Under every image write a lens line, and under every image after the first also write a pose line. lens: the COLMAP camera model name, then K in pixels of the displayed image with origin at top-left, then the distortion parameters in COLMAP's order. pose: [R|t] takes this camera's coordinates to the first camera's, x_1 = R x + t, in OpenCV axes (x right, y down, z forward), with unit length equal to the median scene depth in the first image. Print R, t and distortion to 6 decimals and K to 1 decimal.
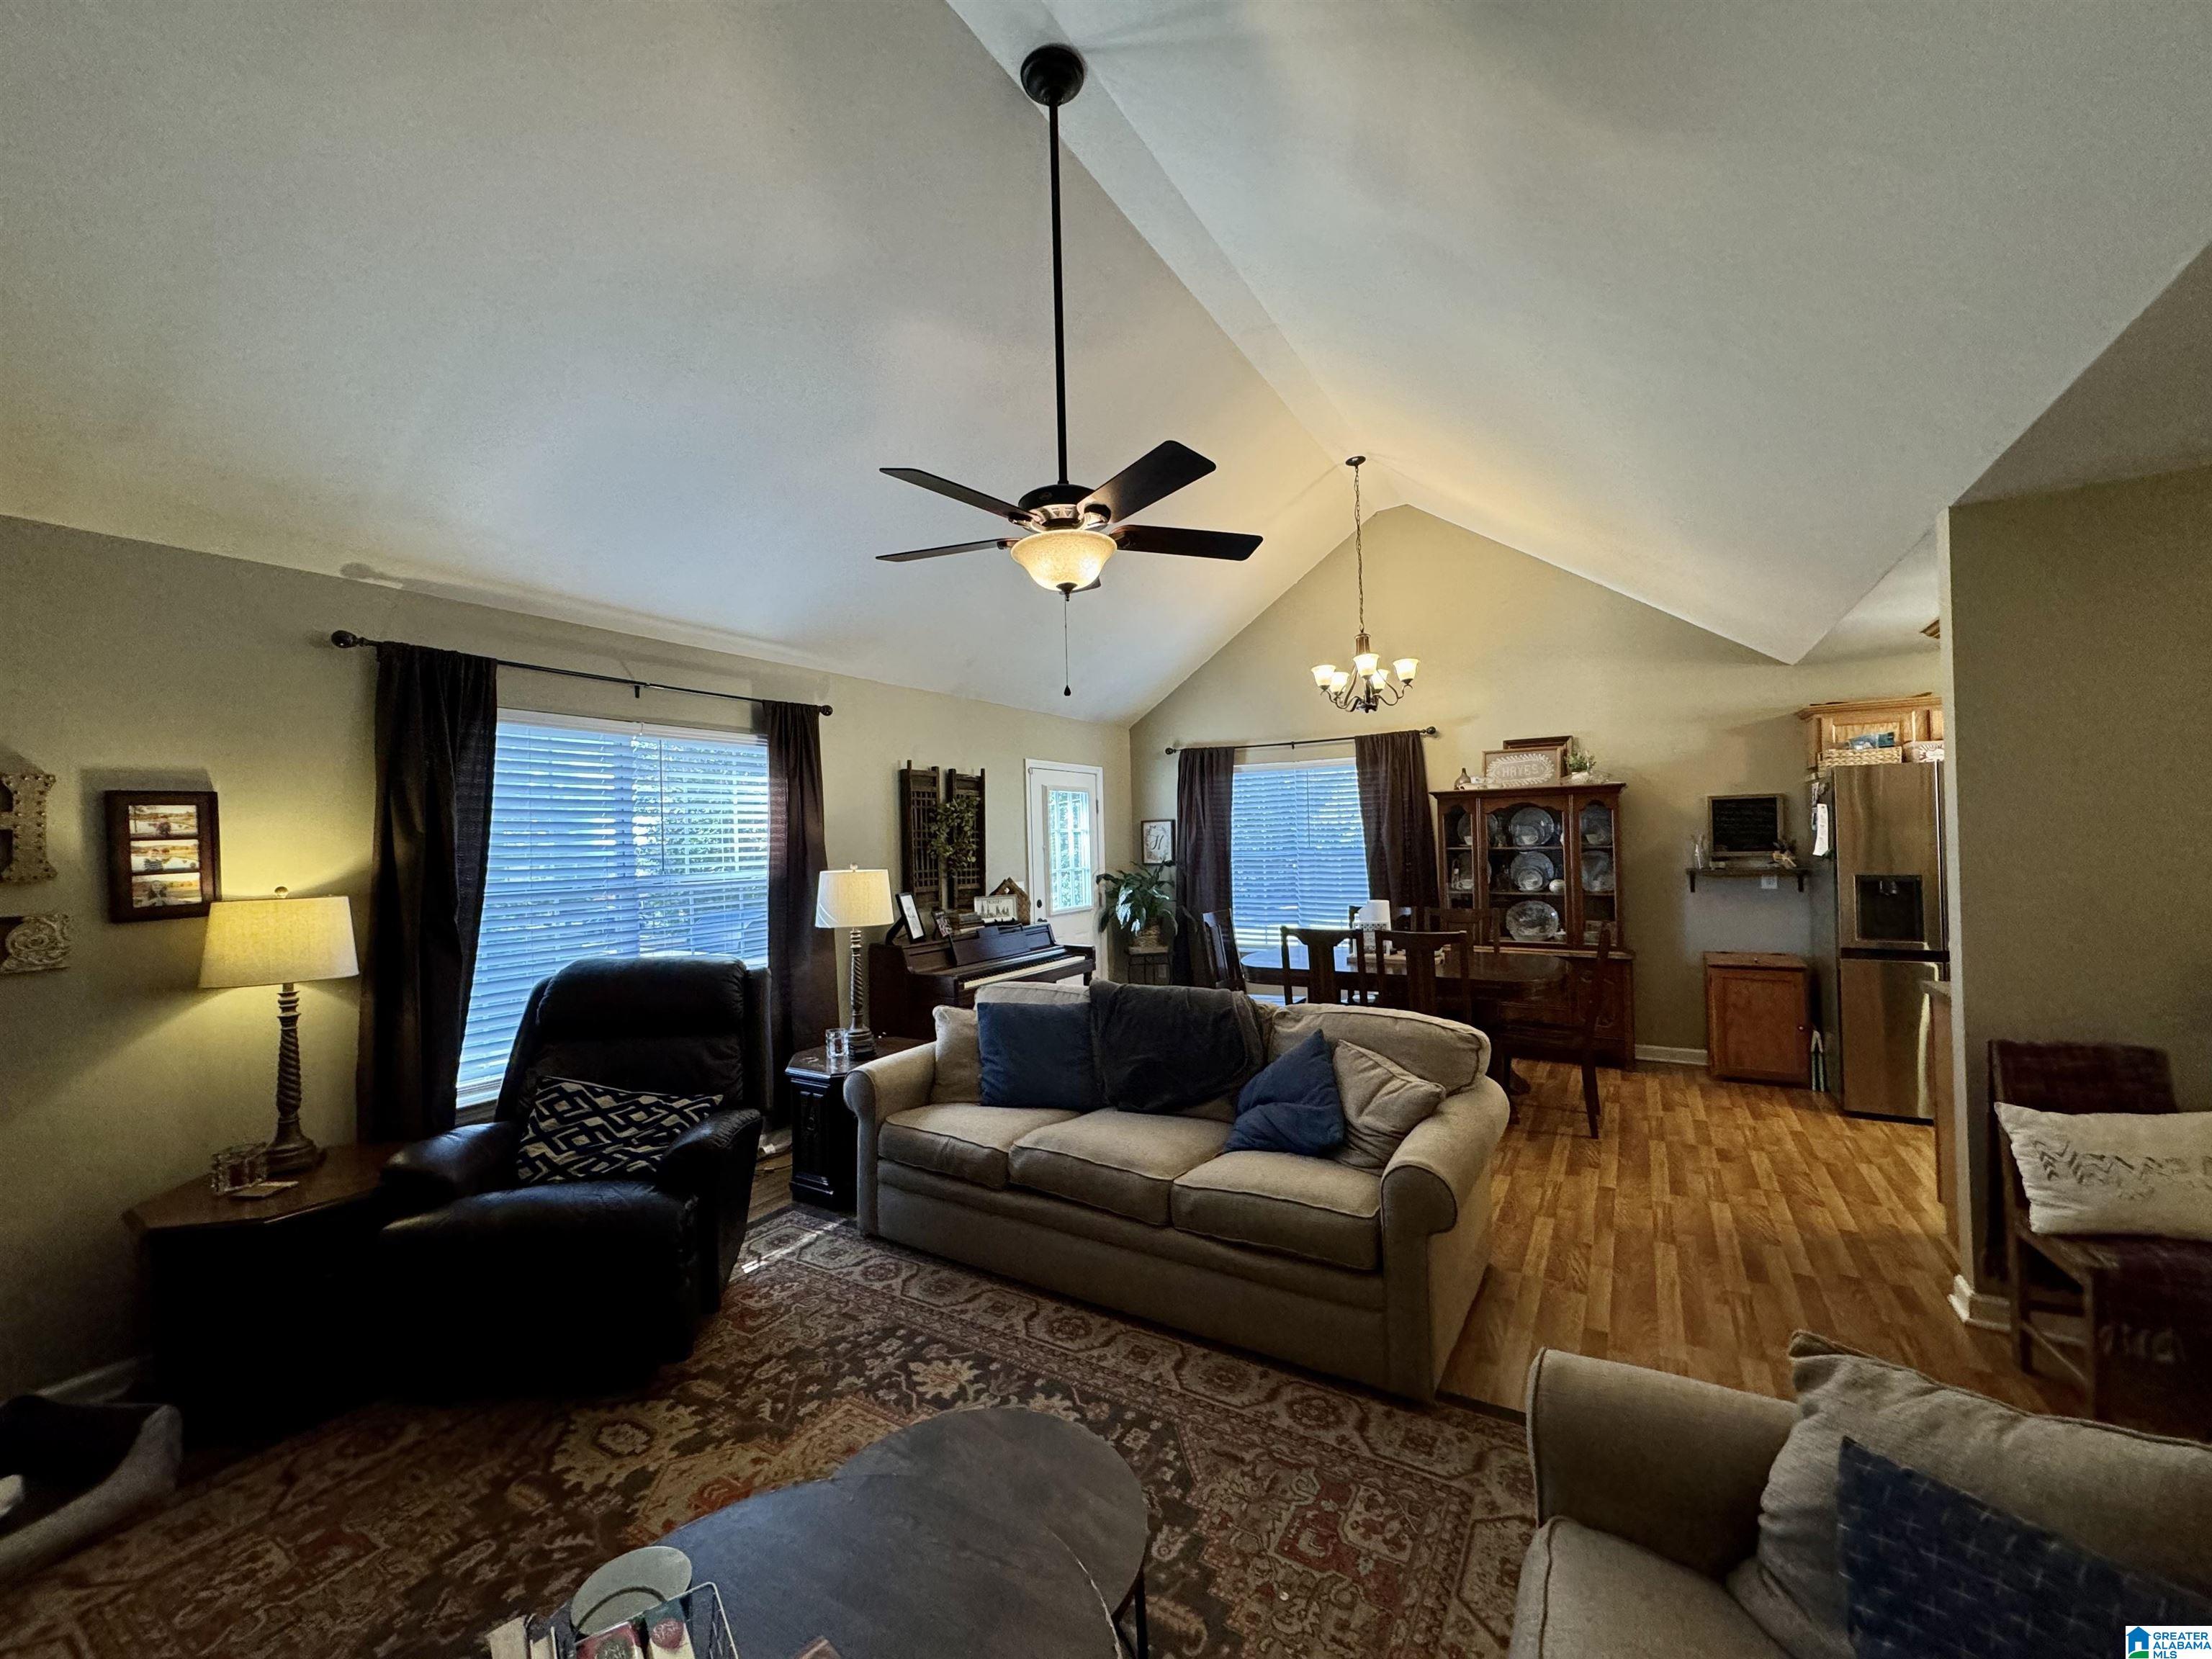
lens RADIAL K [[878.4, 0, 1105.9], [0, 878.4, 827.8], [0, 0, 1]] dist [-0.002184, 0.000138]
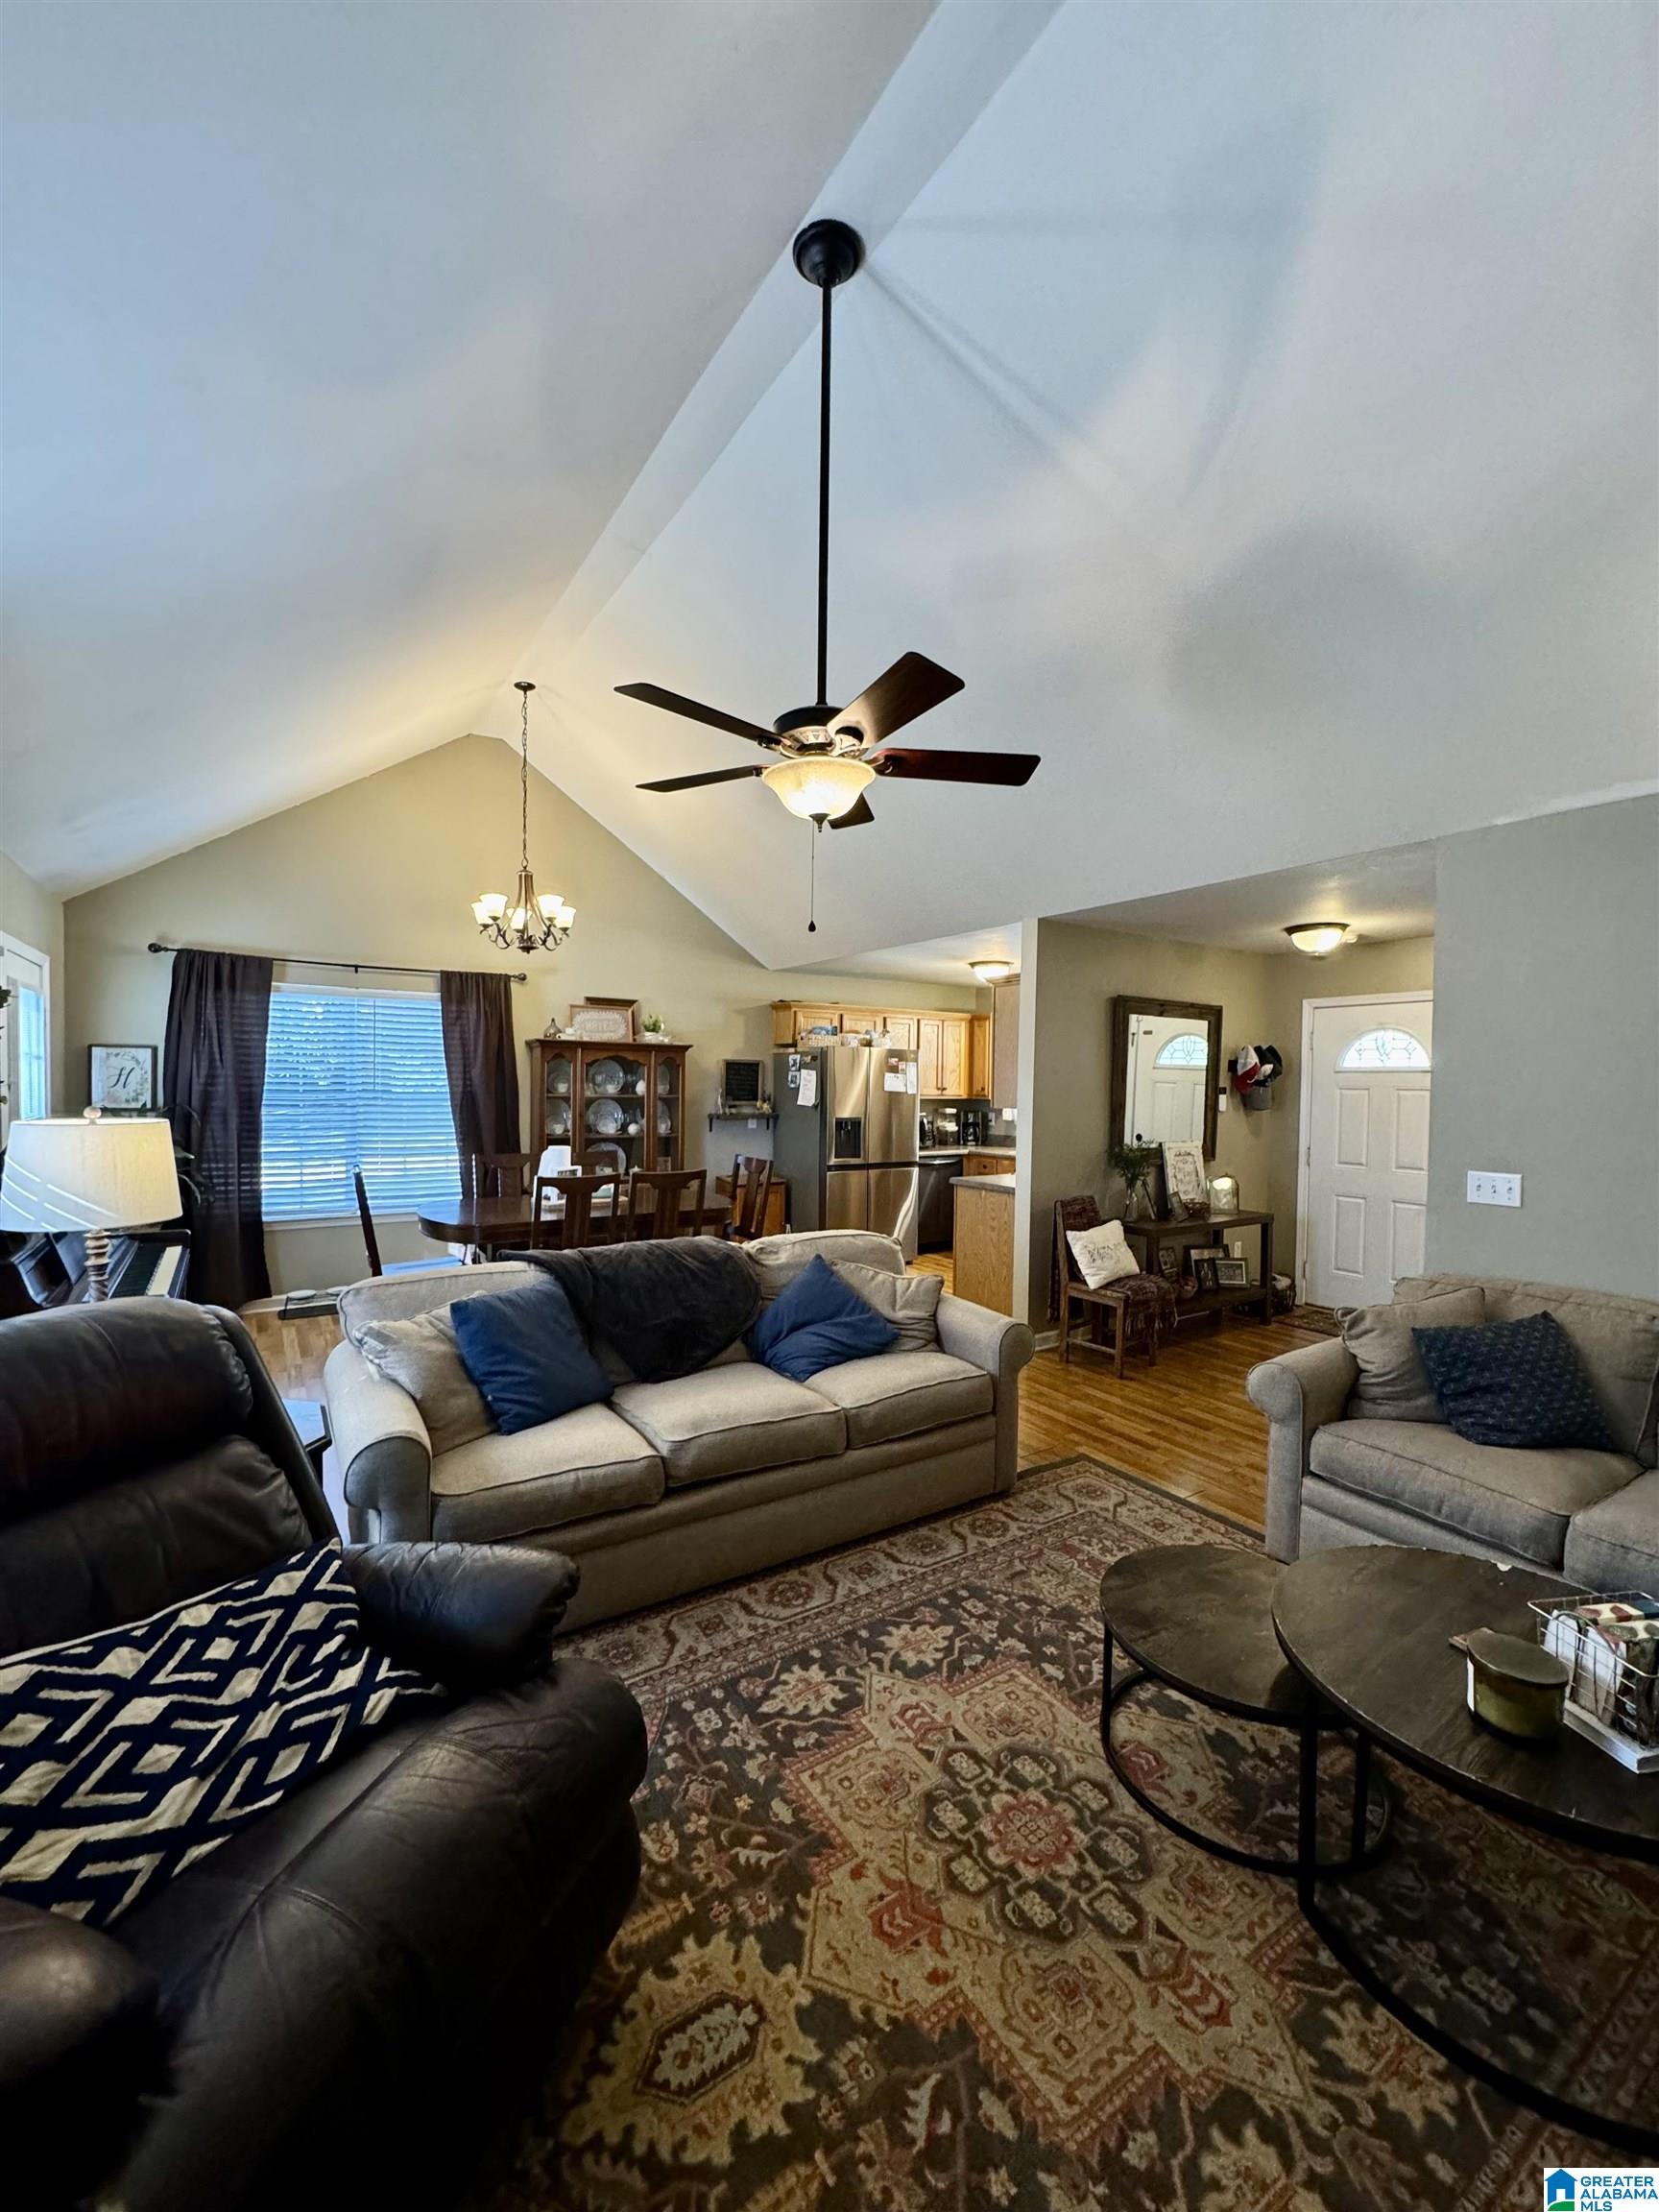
lens RADIAL K [[877.5, 0, 832.7], [0, 877.5, 1107.4], [0, 0, 1]] dist [-0.003024, 0.000207]
pose [[0.431358, 0.004144, 0.902171, -0.613630], [-0.037759, 0.999196, 0.013464, 0.017953], [-0.901390, -0.039873, 0.431168, 0.393238]]
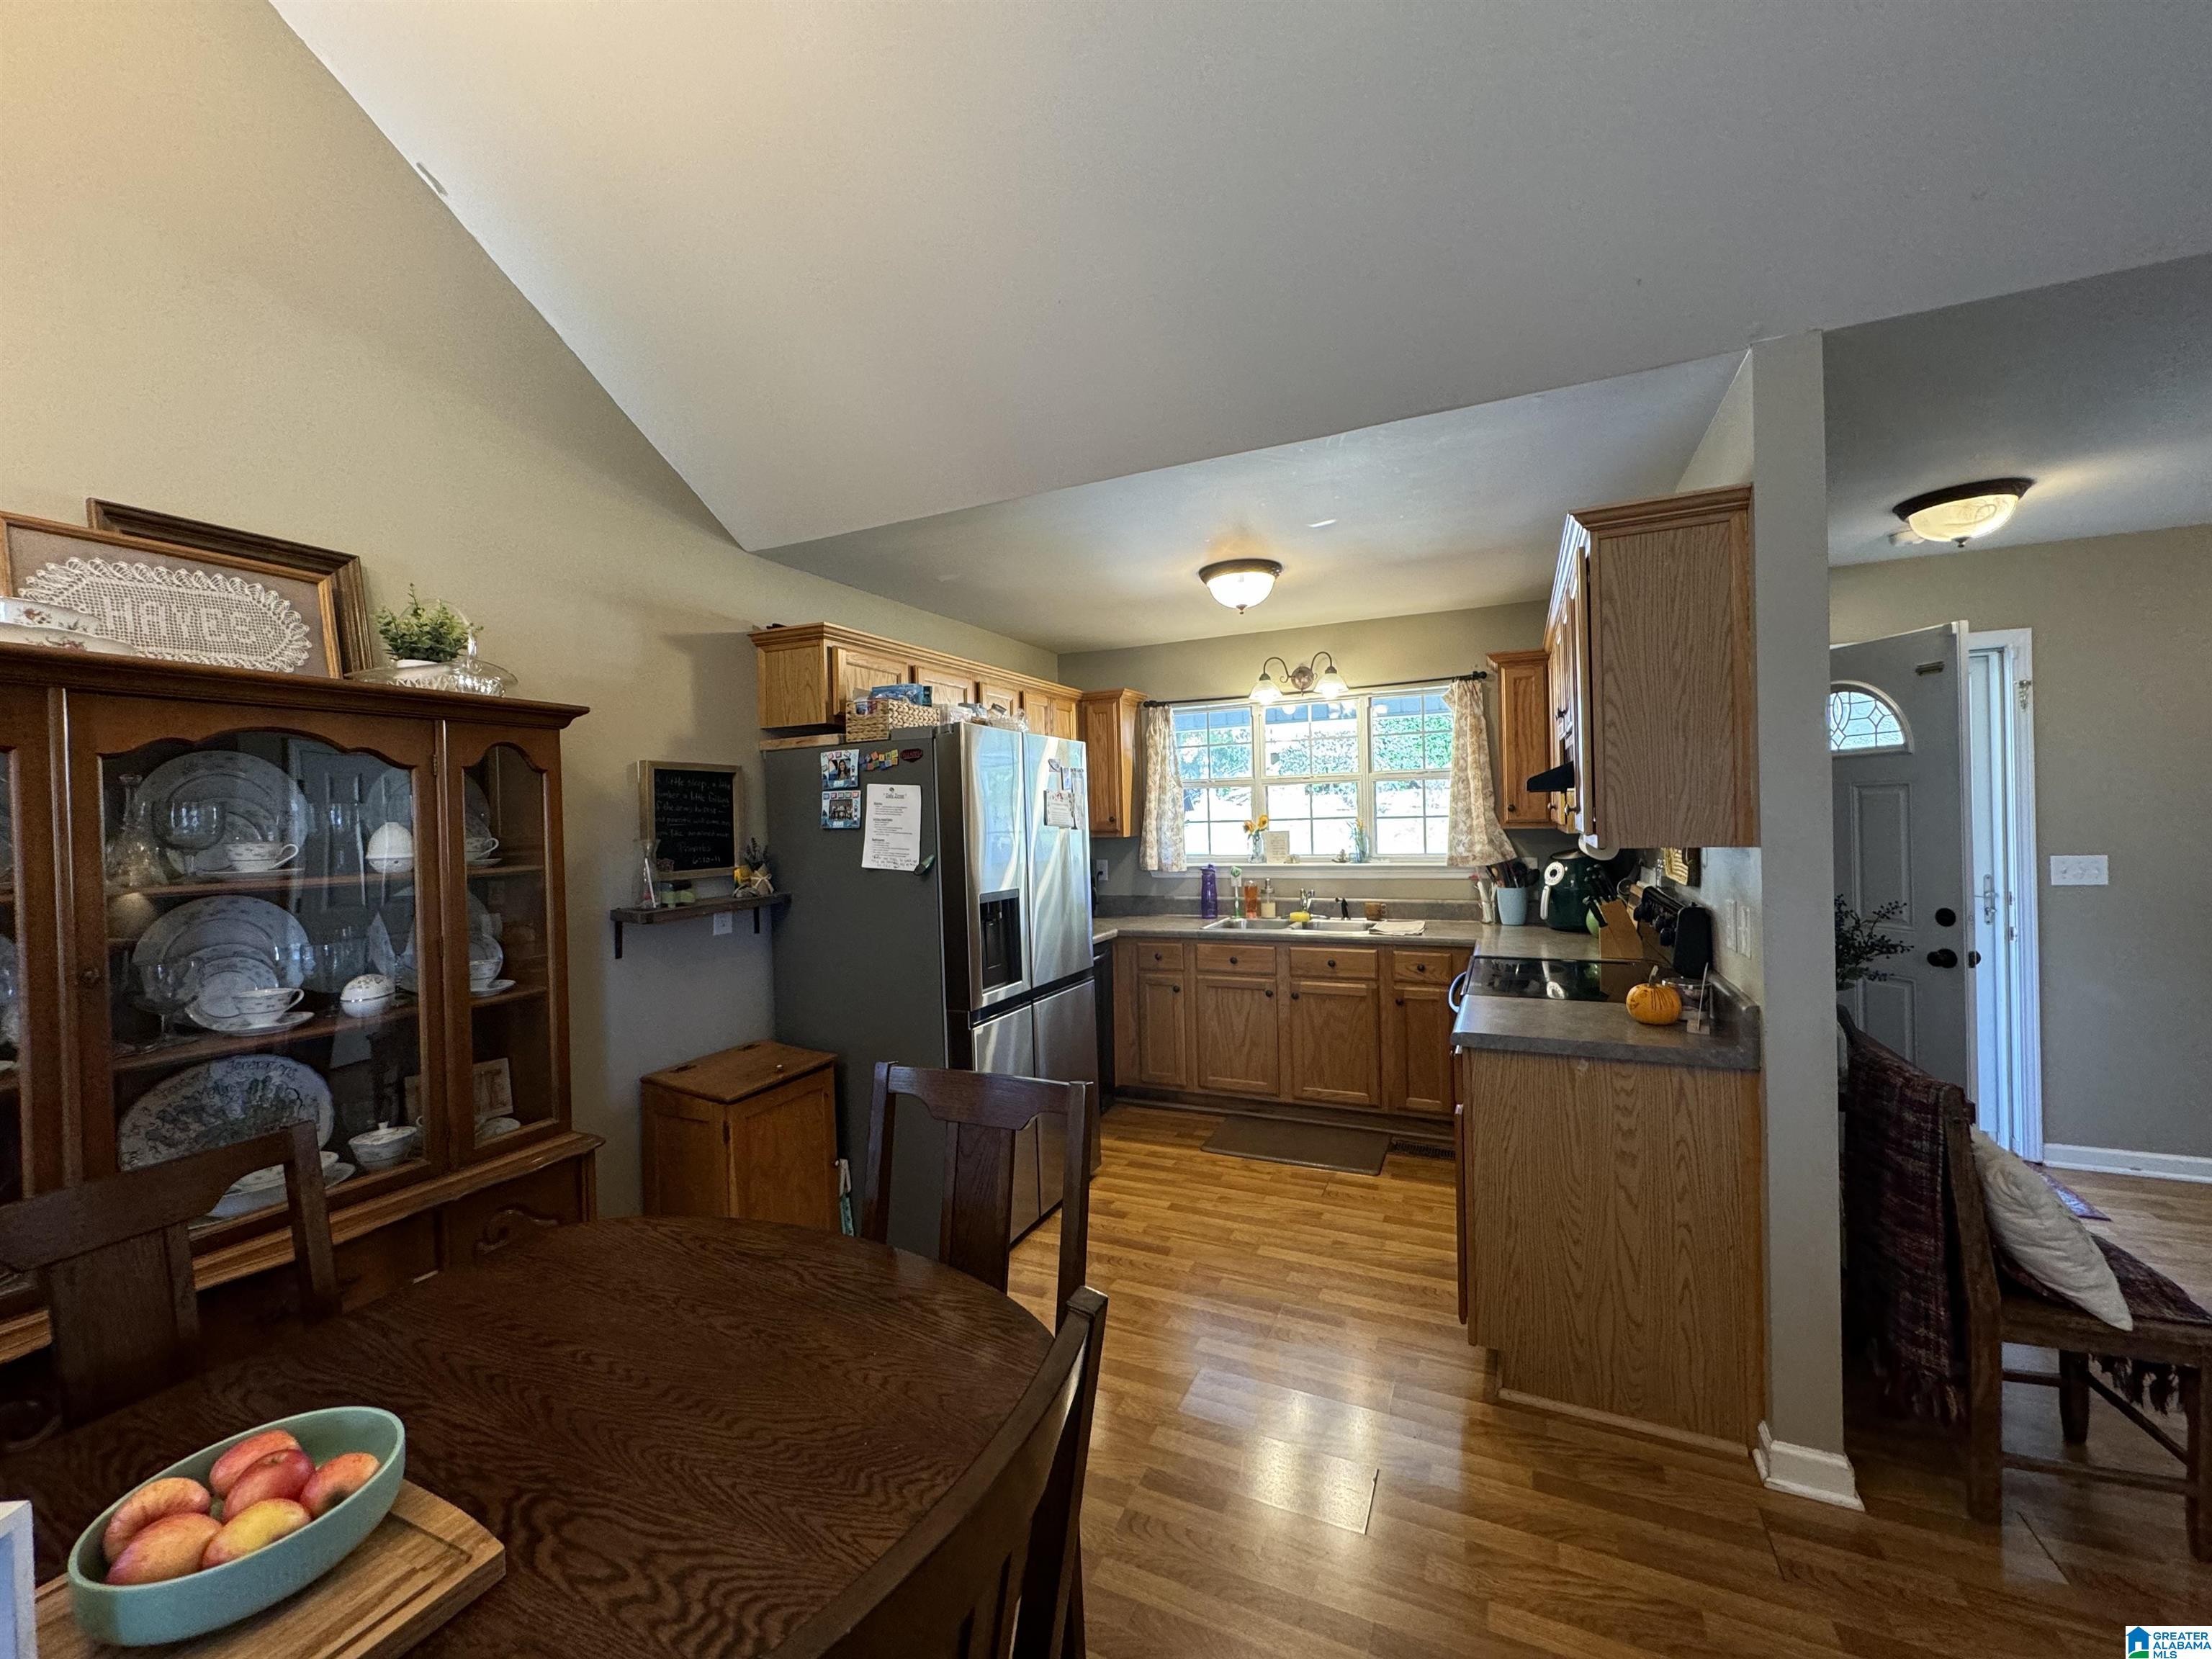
lens RADIAL K [[876.3, 0, 1108.5], [0, 876.3, 826.2], [0, 0, 1]] dist [-0.004500, 0.000423]
pose [[-0.109792, 0.018772, 0.993777, 0.235214], [0.014394, 0.999747, -0.017295, 0.018812], [-0.993850, 0.012406, -0.110034, 1.122218]]
